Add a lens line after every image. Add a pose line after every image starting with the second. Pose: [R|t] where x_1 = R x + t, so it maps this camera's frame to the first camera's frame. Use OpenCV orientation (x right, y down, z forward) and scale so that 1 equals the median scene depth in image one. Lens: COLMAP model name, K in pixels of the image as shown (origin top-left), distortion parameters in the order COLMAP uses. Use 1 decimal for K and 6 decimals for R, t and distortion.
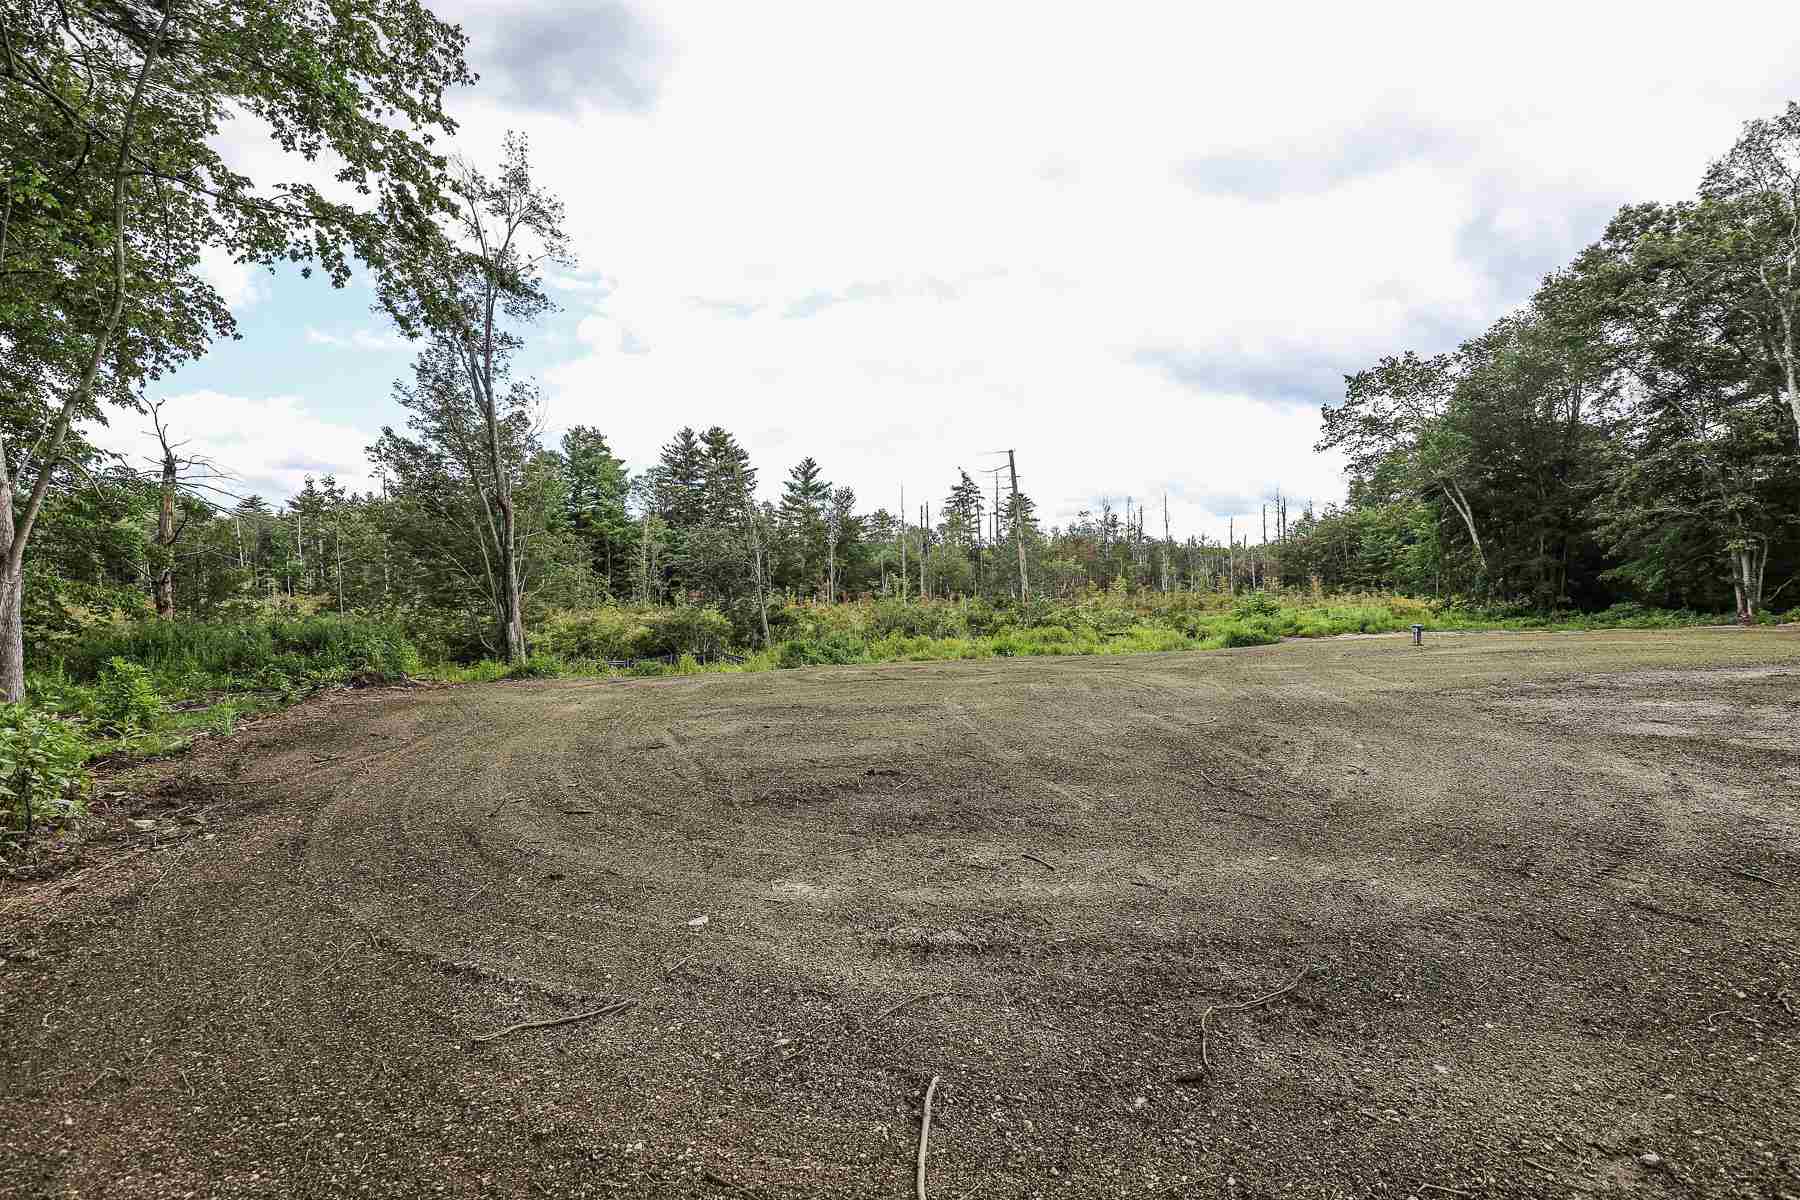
lens RADIAL K [[838.6, 0, 898.4], [0, 838.6, 610.9], [0, 0, 1]] dist [-0.023940, 0.001475]
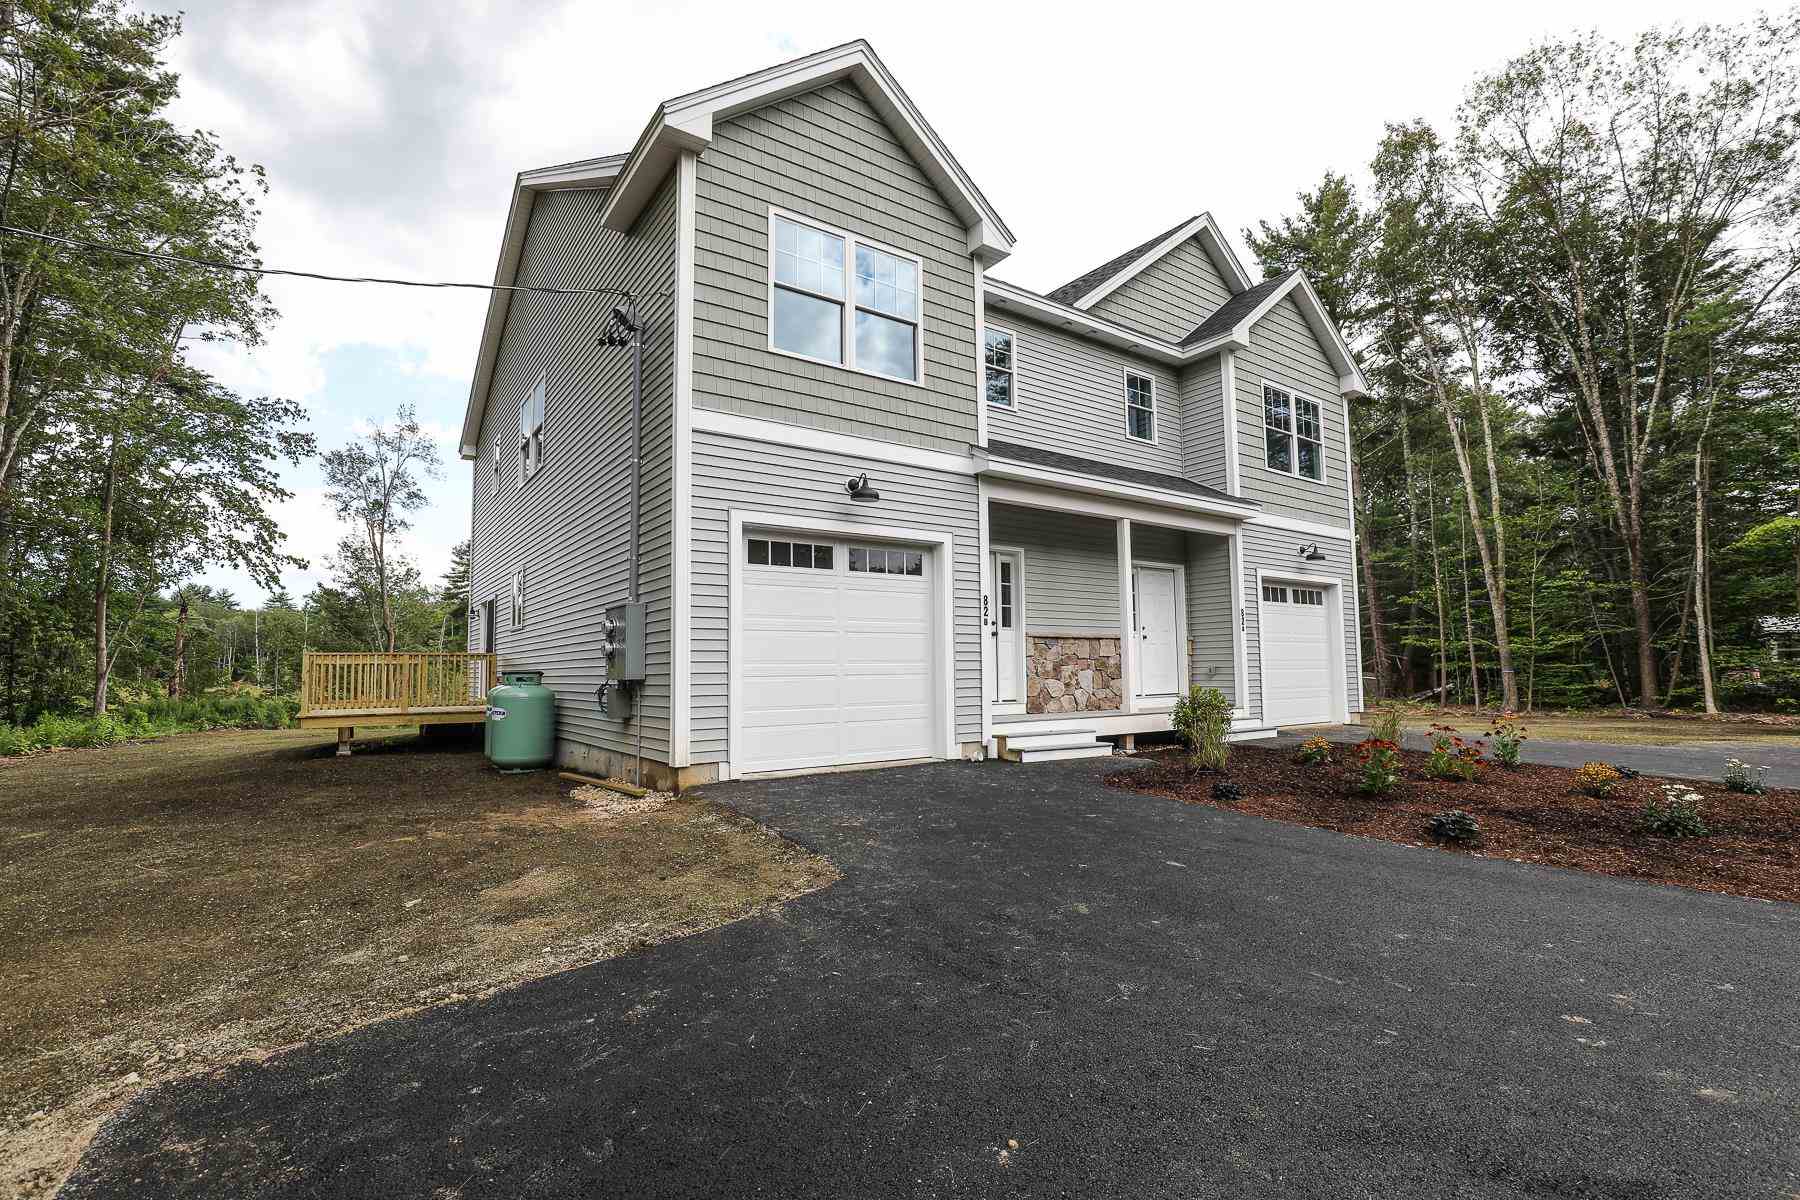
lens RADIAL K [[815.1, 0, 901.0], [0, 815.1, 612.9], [0, 0, 1]] dist [-0.044059, 0.010850]
pose [[0.999996, -0.002081, -0.001834, 0.520258], [0.001874, 0.994336, -0.106266, 0.006554], [0.002045, 0.106262, 0.994336, -0.538973]]
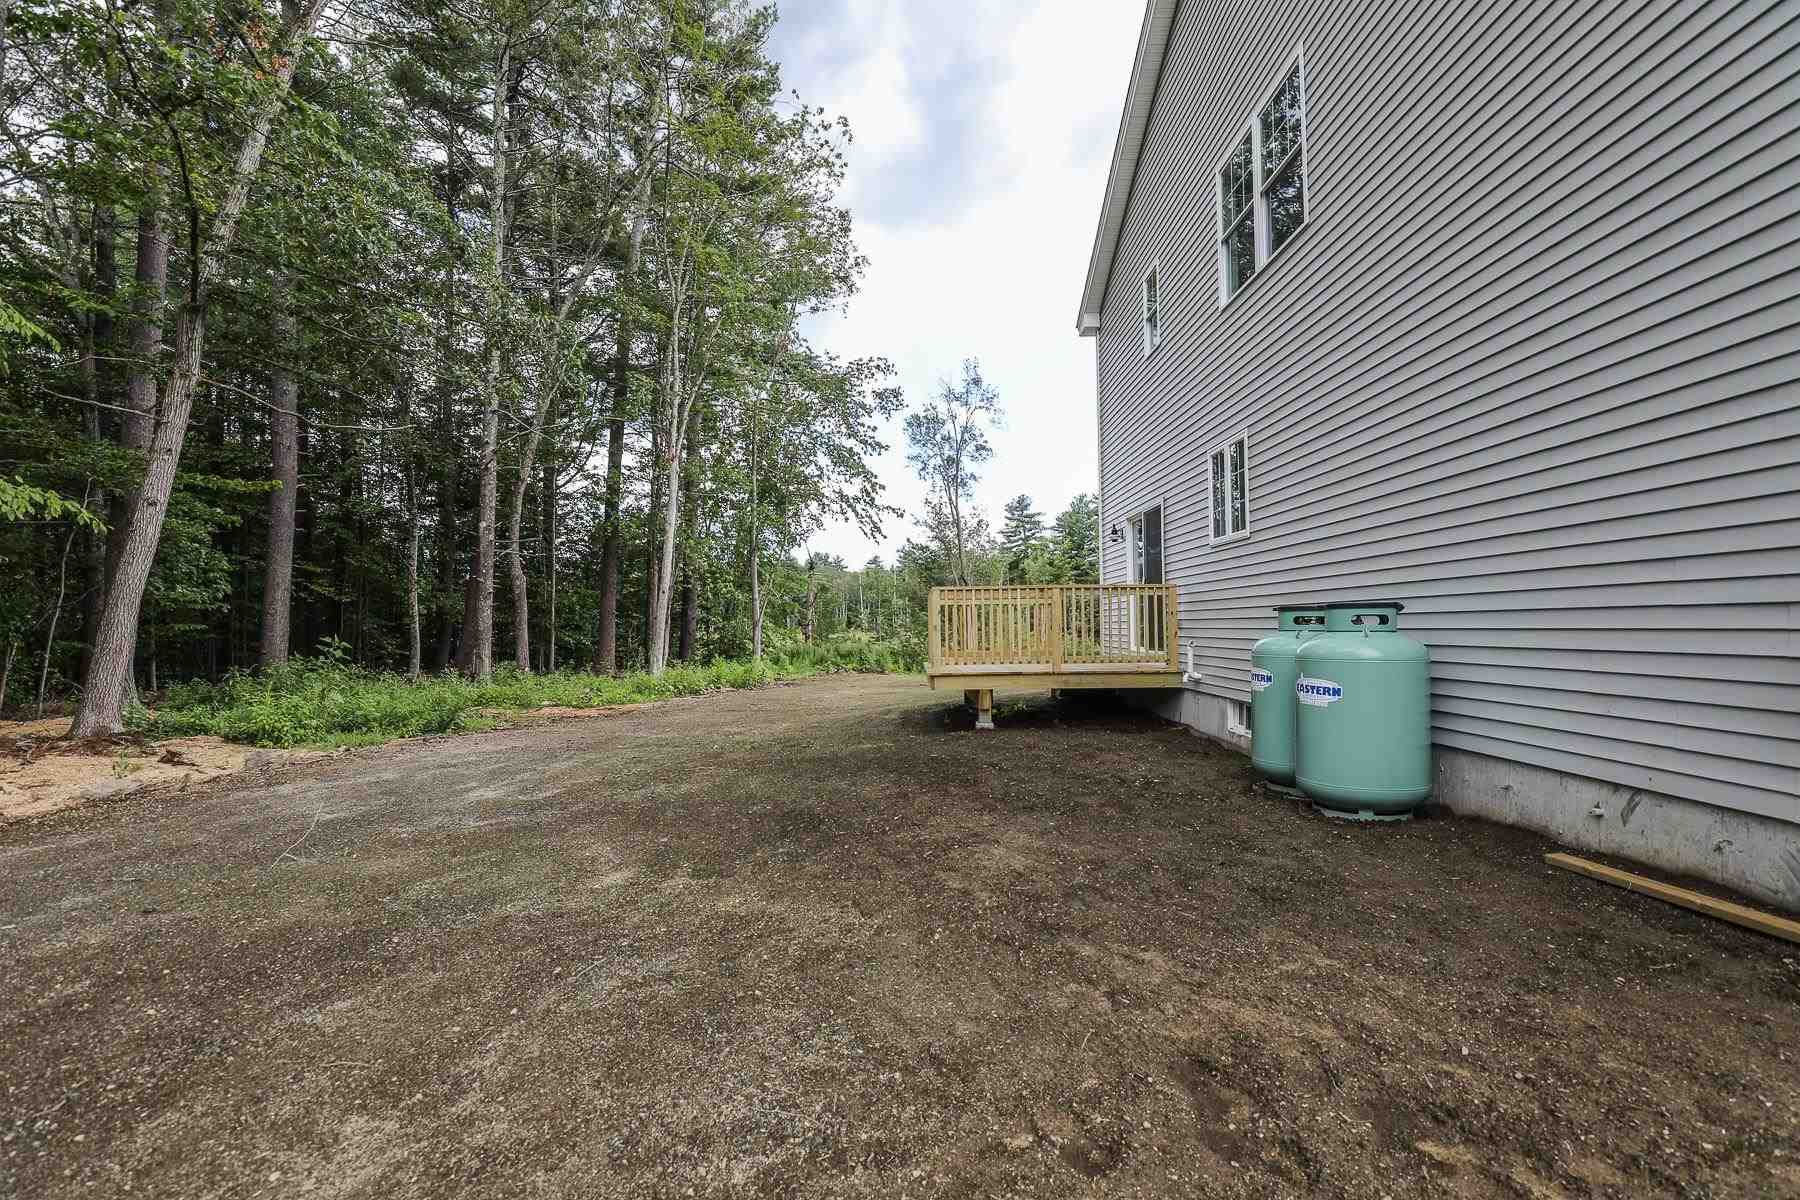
lens RADIAL K [[815.1, 0, 901.0], [0, 815.1, 612.9], [0, 0, 1]] dist [-0.044059, 0.010850]
pose [[0.806546, -0.008081, -0.591117, 0.389901], [-0.018006, 0.999107, -0.038228, 0.004542], [0.590898, 0.041476, 0.805680, -0.390823]]
